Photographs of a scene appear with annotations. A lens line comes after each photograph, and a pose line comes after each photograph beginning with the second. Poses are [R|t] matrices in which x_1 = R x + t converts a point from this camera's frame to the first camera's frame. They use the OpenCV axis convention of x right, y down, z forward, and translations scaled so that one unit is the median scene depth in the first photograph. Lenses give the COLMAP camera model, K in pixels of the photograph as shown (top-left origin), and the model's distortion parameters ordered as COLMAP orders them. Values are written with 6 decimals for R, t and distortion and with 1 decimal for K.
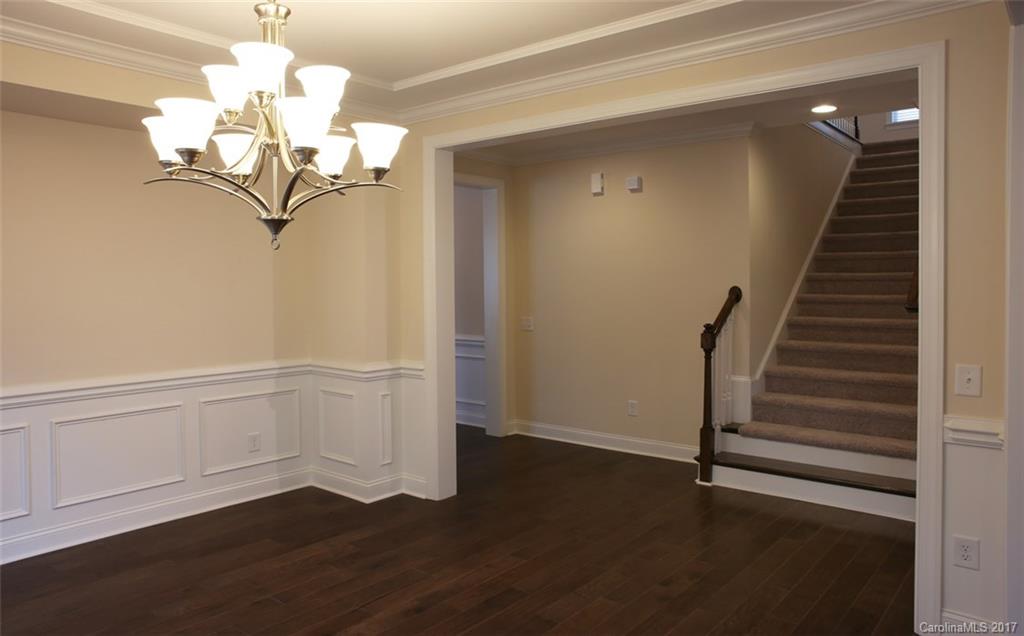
lens RADIAL K [[729.1, 0, 539.7], [0, 729.1, 301.4], [0, 0, 1]] dist [-0.076282, 0.065605]
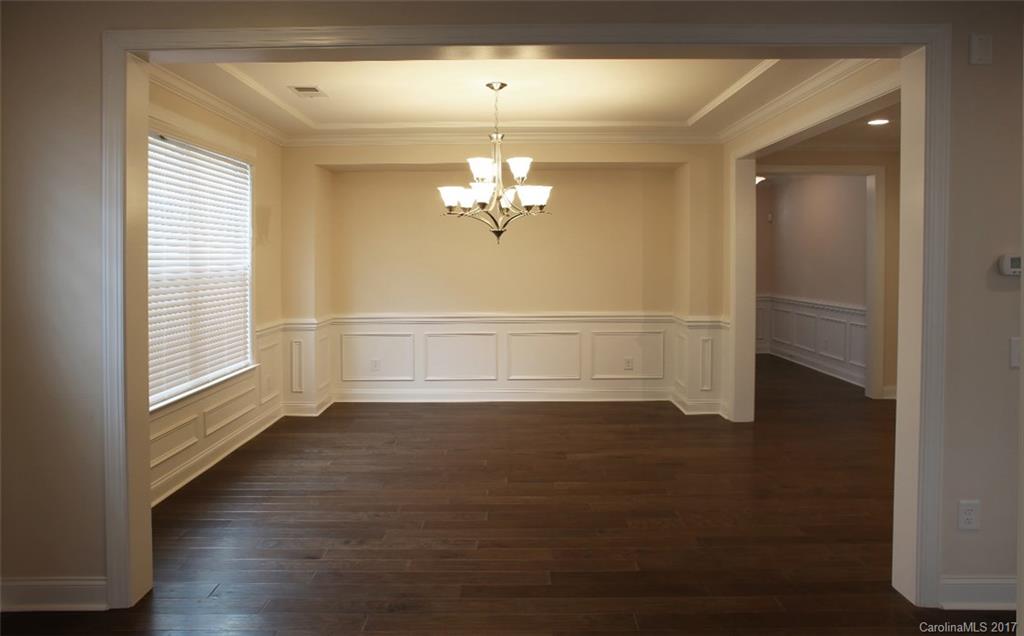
lens RADIAL K [[729.1, 0, 517.3], [0, 729.1, 274.5], [0, 0, 1]] dist [-0.076282, 0.065605]
pose [[0.666608, 0.020796, -0.745119, 0.576282], [-0.020664, 0.999742, 0.009416, -0.000914], [0.745122, 0.009120, 0.666865, -0.189979]]
